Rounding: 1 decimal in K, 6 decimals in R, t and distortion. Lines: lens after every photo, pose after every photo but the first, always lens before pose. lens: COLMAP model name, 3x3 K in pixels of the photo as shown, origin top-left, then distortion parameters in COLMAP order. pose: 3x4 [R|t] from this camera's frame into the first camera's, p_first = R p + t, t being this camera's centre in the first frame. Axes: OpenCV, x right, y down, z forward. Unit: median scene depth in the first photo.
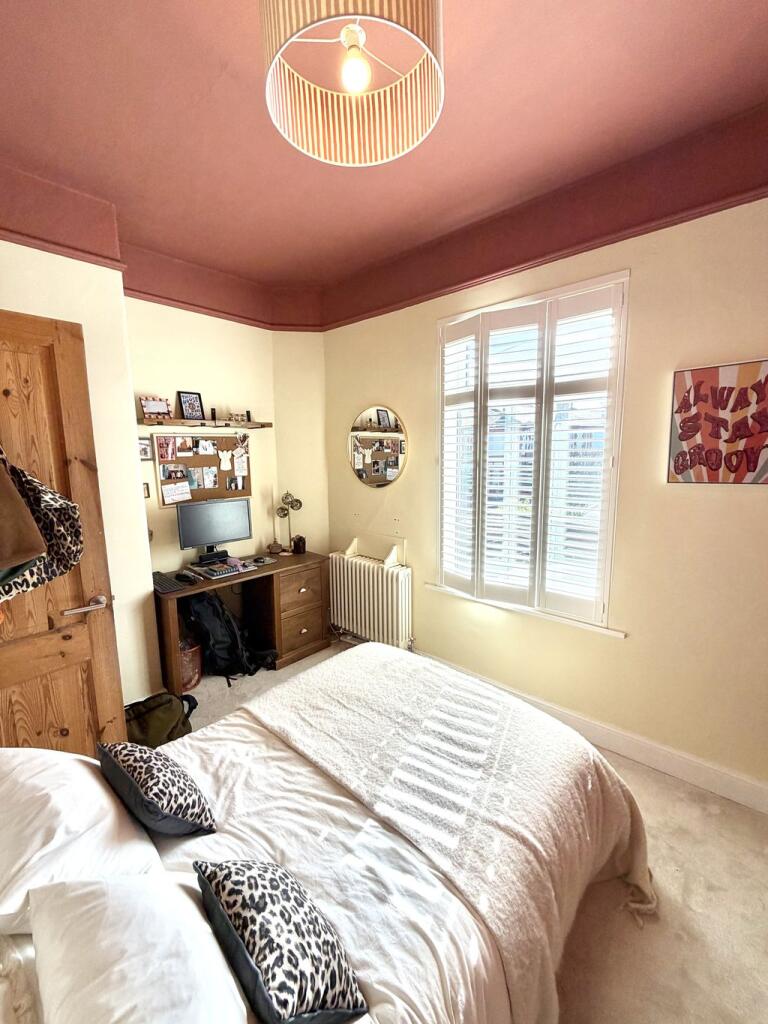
lens RADIAL K [[404.6, 0, 384.0], [0, 404.6, 512.0], [0, 0, 1]] dist [-0.000261, -0.000068]
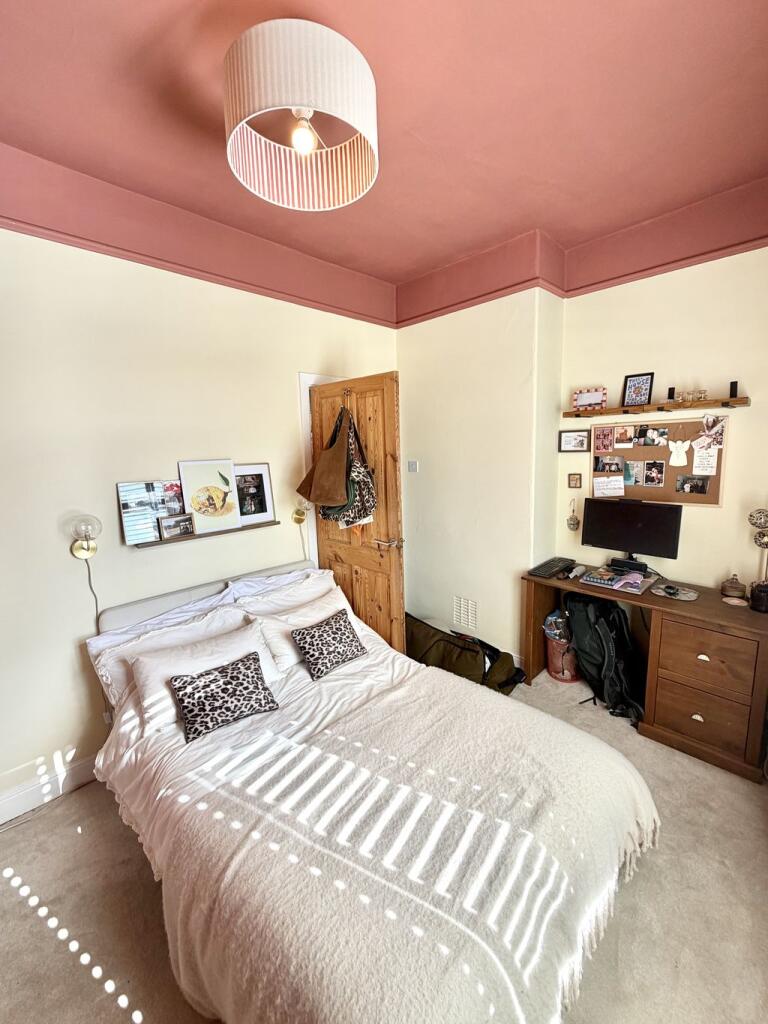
lens RADIAL K [[421.2, 0, 384.0], [0, 421.2, 512.0], [0, 0, 1]] dist [-0.000161, -0.000072]
pose [[-0.050546, 0.170336, -0.984089, 0.503056], [-0.123319, 0.976743, 0.175399, -0.101035], [0.991079, 0.130223, -0.028365, 0.537592]]
